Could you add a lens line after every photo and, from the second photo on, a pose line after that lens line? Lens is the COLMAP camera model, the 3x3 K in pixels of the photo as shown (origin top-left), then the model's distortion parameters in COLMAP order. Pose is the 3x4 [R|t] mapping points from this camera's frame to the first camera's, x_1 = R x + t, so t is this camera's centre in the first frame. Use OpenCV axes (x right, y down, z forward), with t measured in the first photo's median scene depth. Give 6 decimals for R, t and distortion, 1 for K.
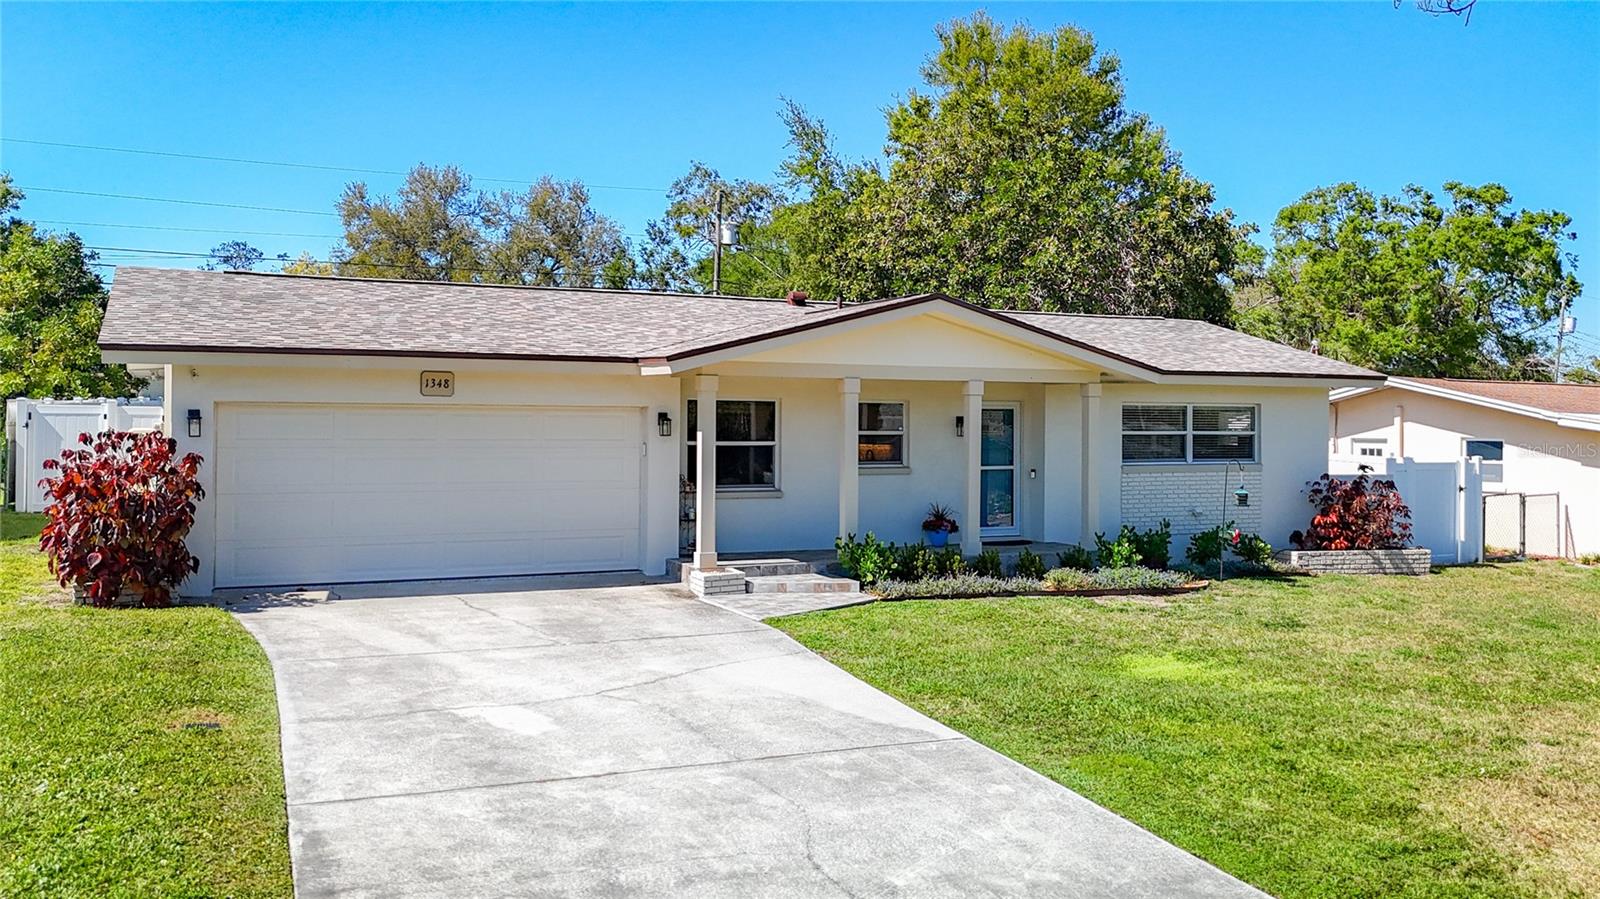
lens RADIAL K [[1438.7, 0, 955.3], [0, 1438.7, 450.0], [0, 0, 1]] dist [0.063082, -0.010641]
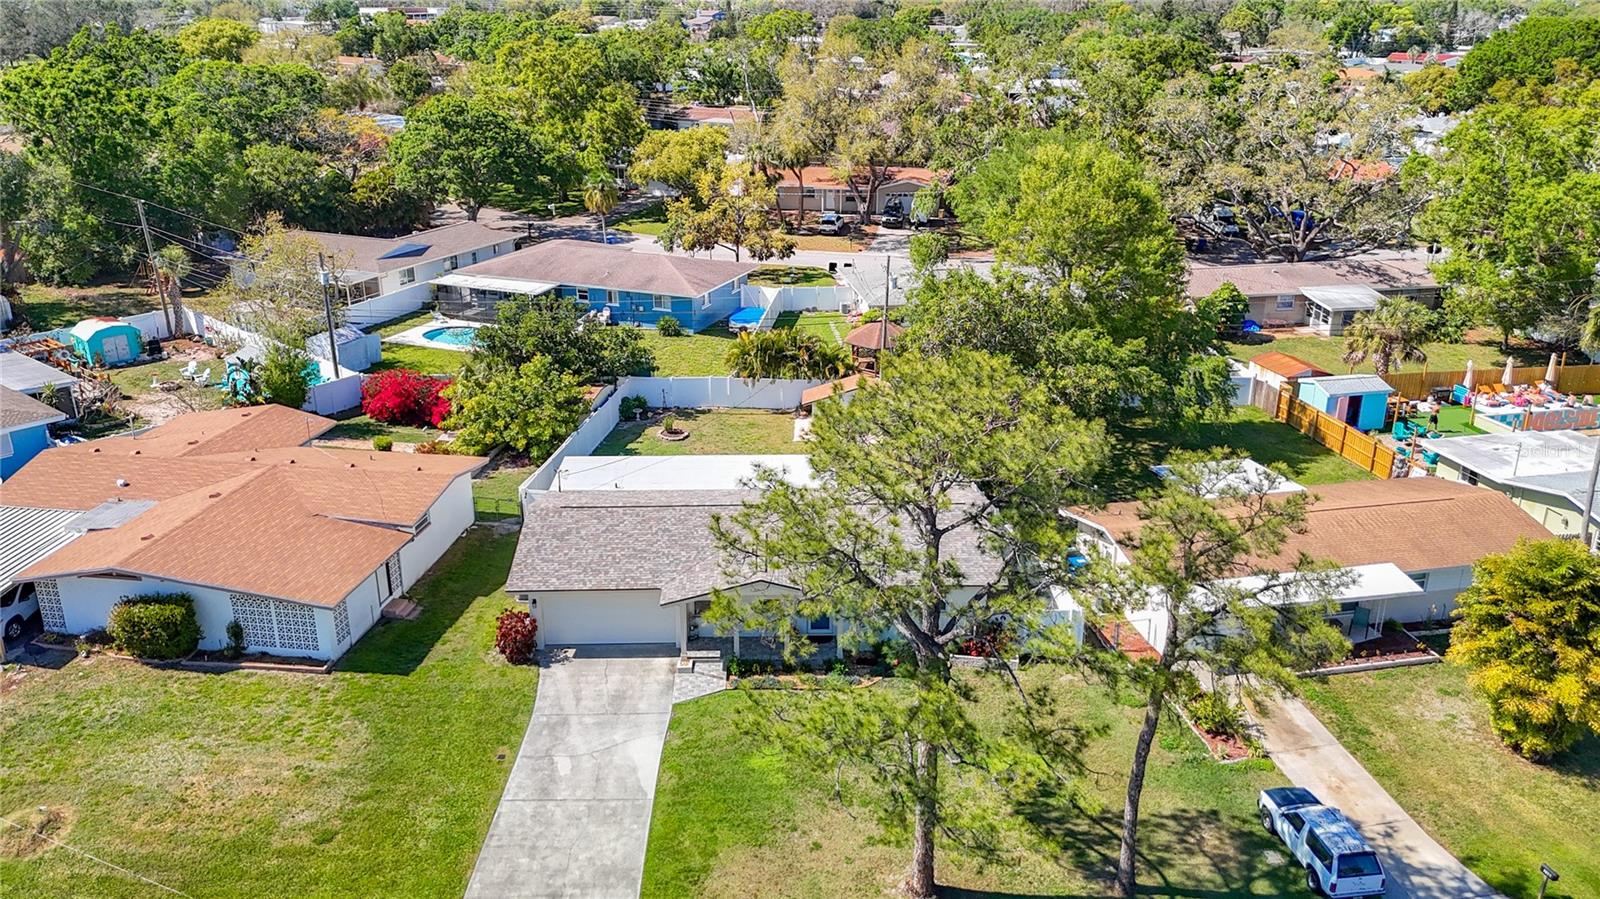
lens RADIAL K [[1246.2, 0, 800.0], [0, 1246.2, 449.5], [0, 0, 1]] dist [0.087578, -0.126756]
pose [[0.890870, 0.149821, -0.428841, 0.889170], [-0.003671, 0.946389, 0.323007, -0.955343], [0.454243, -0.286183, 0.843660, -0.770853]]
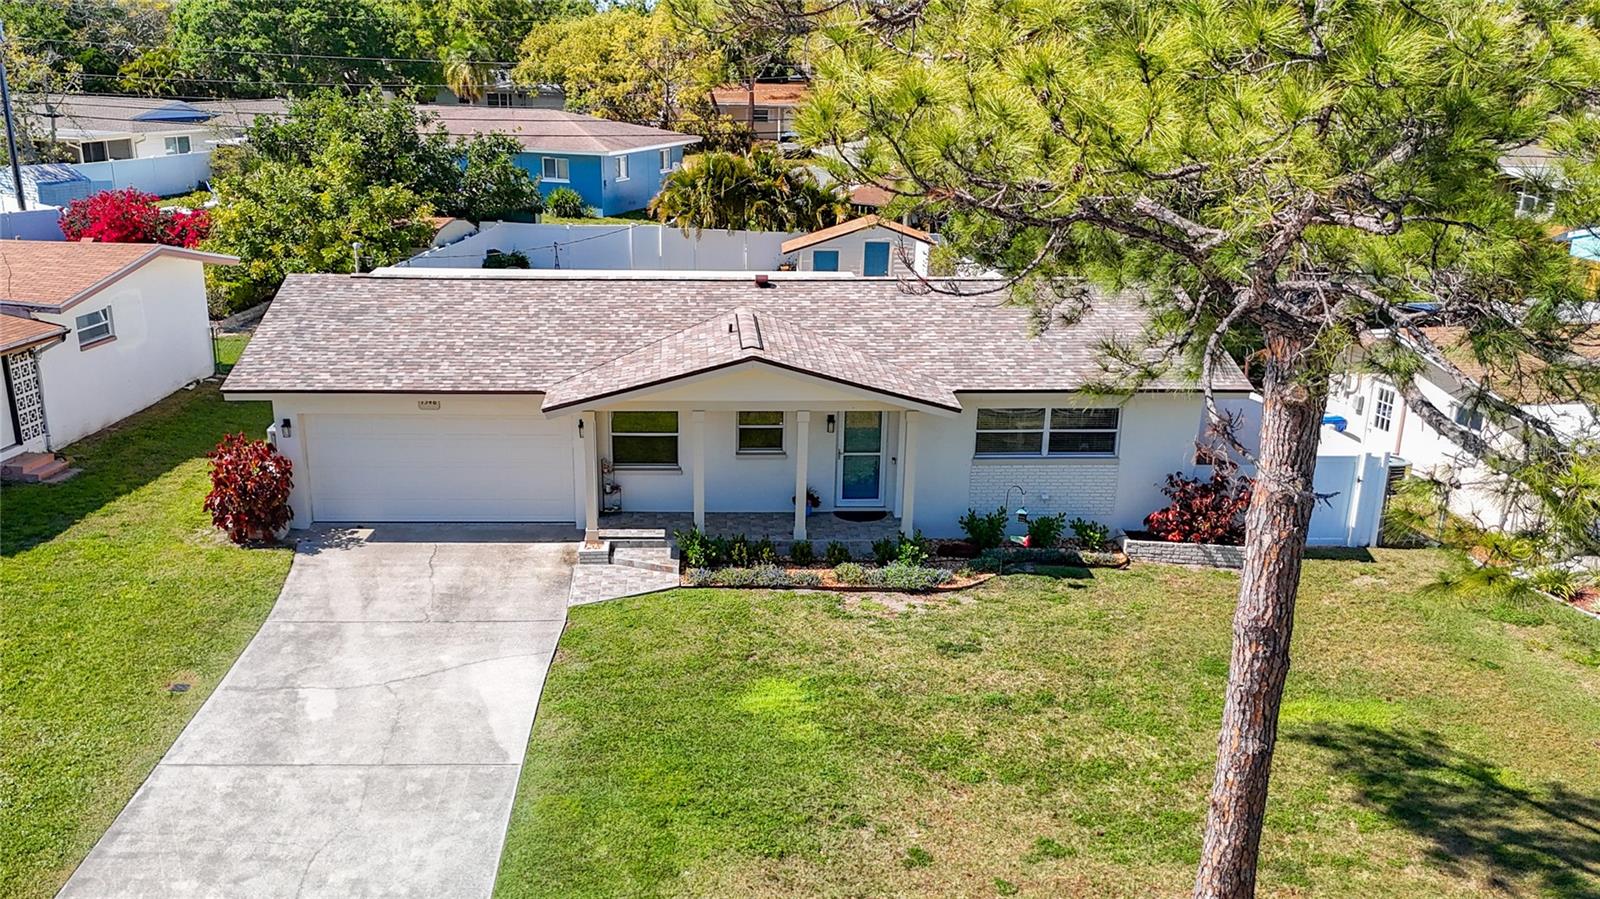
lens RADIAL K [[1440.0, 0, 752.0], [0, 1440.0, 584.0], [0, 0, 1]] dist [0.081680, -0.110672]
pose [[0.898844, 0.155913, -0.409599, 0.477504], [-0.013344, 0.943885, 0.330005, -0.297335], [0.438066, -0.291157, 0.850486, -0.150853]]
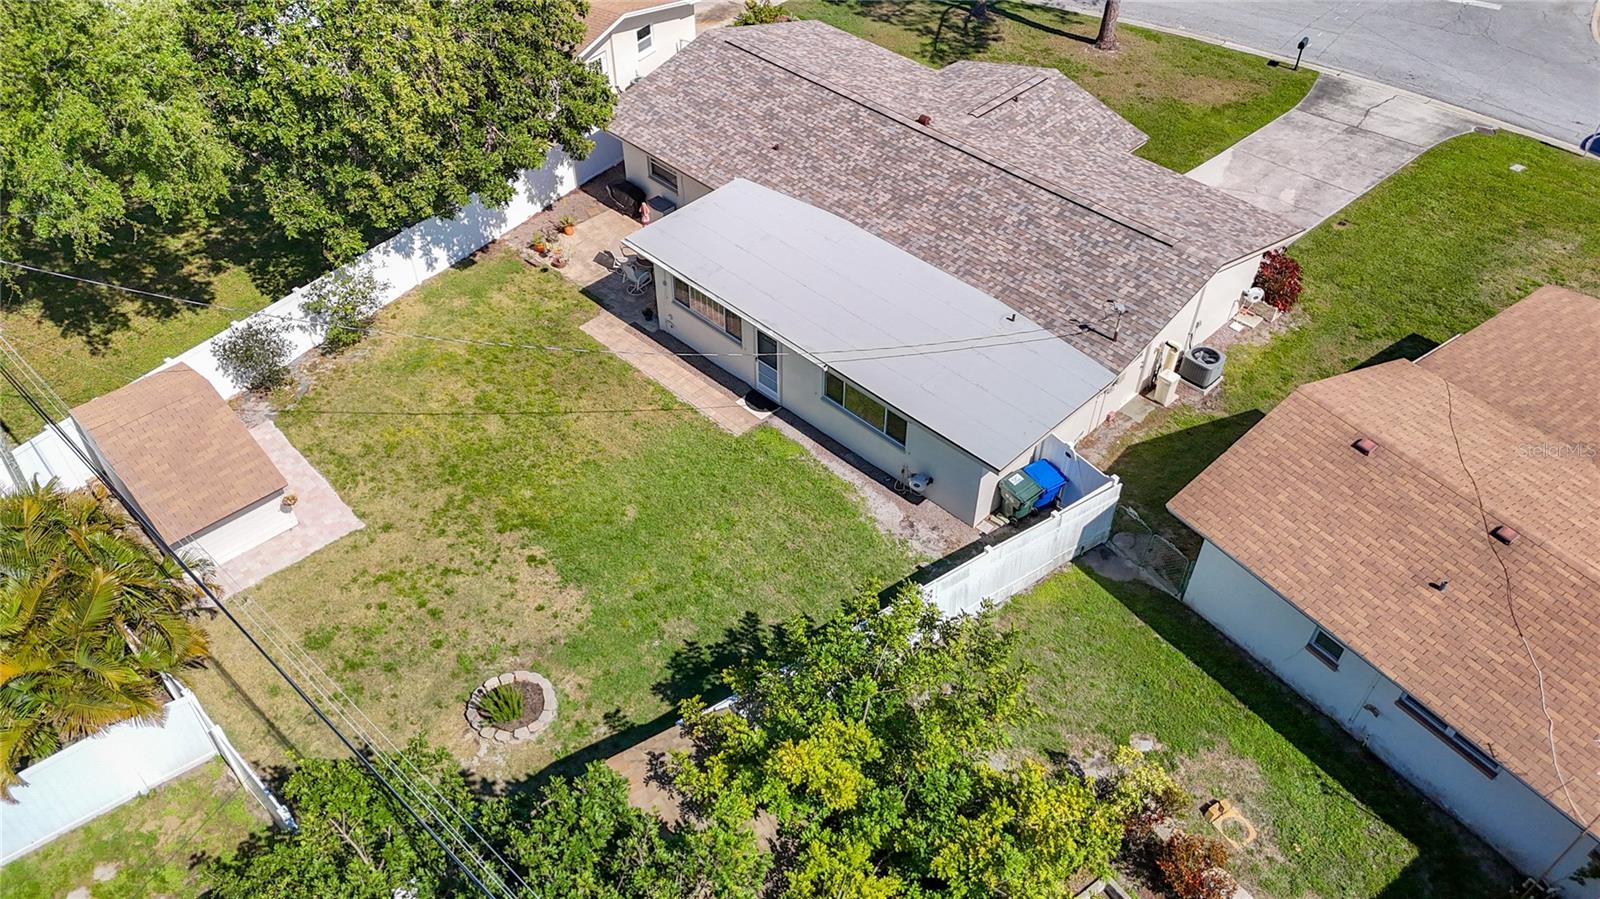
lens RADIAL K [[1198.9, 0, 802.4], [0, 1198.9, 411.8], [0, 0, 1]] dist [0.058686, -0.056441]
pose [[-0.300940, -0.647104, 0.700493, -1.428020], [0.006761, 0.733078, 0.680111, -0.916102], [-0.953619, 0.209409, -0.216237, 1.677430]]
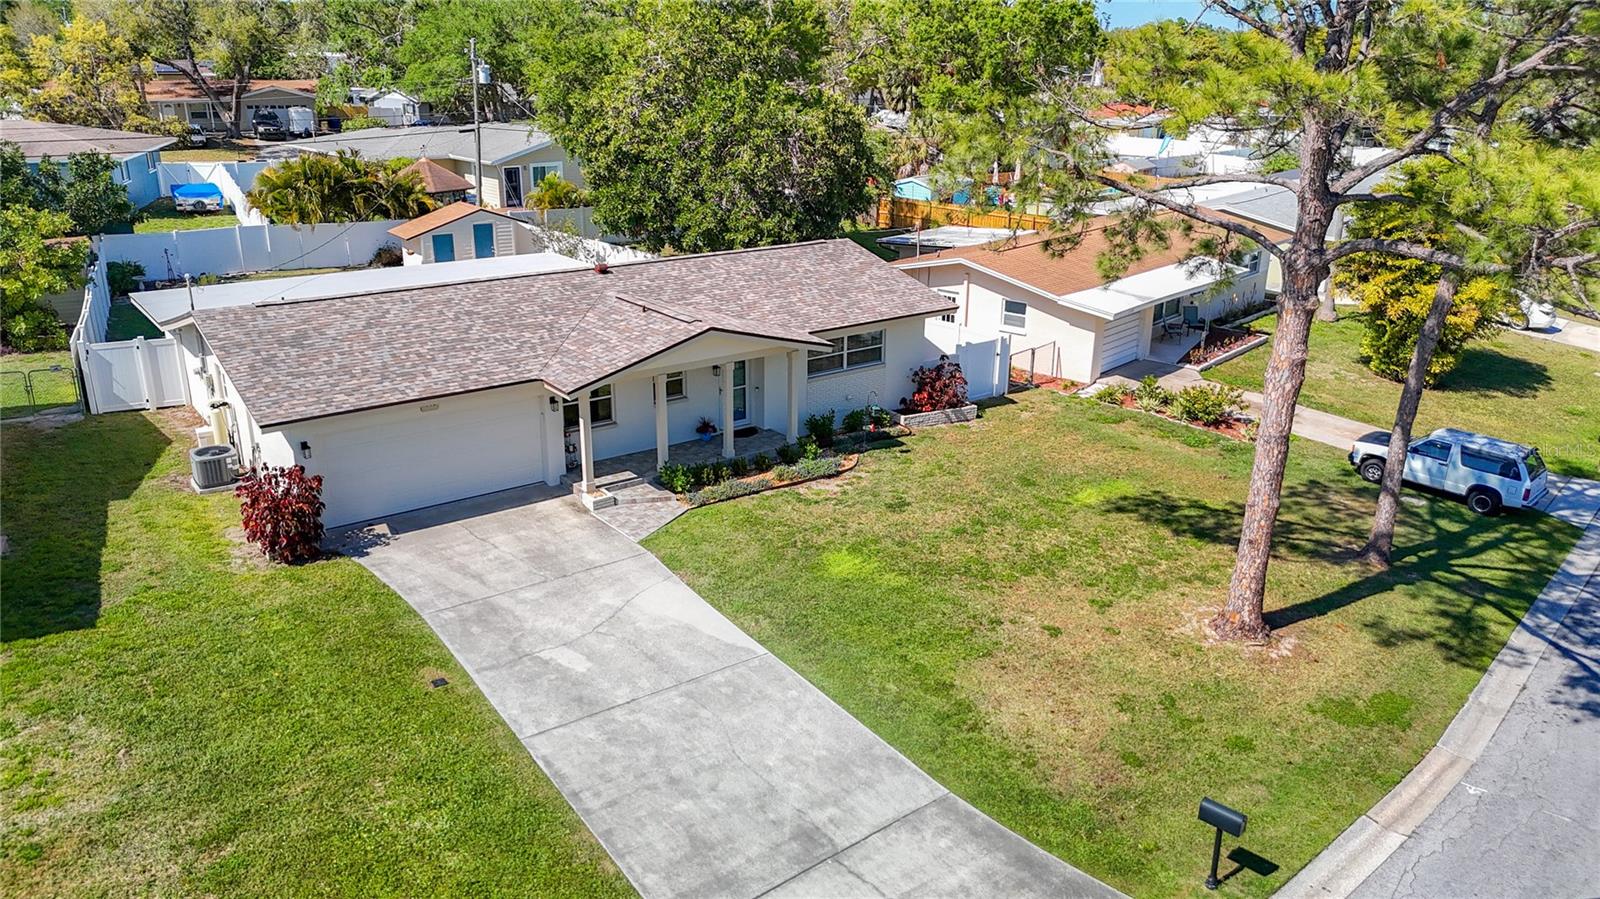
lens RADIAL K [[1164.5, 0, 806.4], [0, 1164.5, 450.4], [0, 0, 1]] dist [0.117679, -0.169427]
pose [[0.987298, -0.048603, 0.151264, -0.102179], [-0.001260, 0.949637, 0.313351, -0.354385], [-0.158876, -0.309561, 0.937513, -0.339760]]
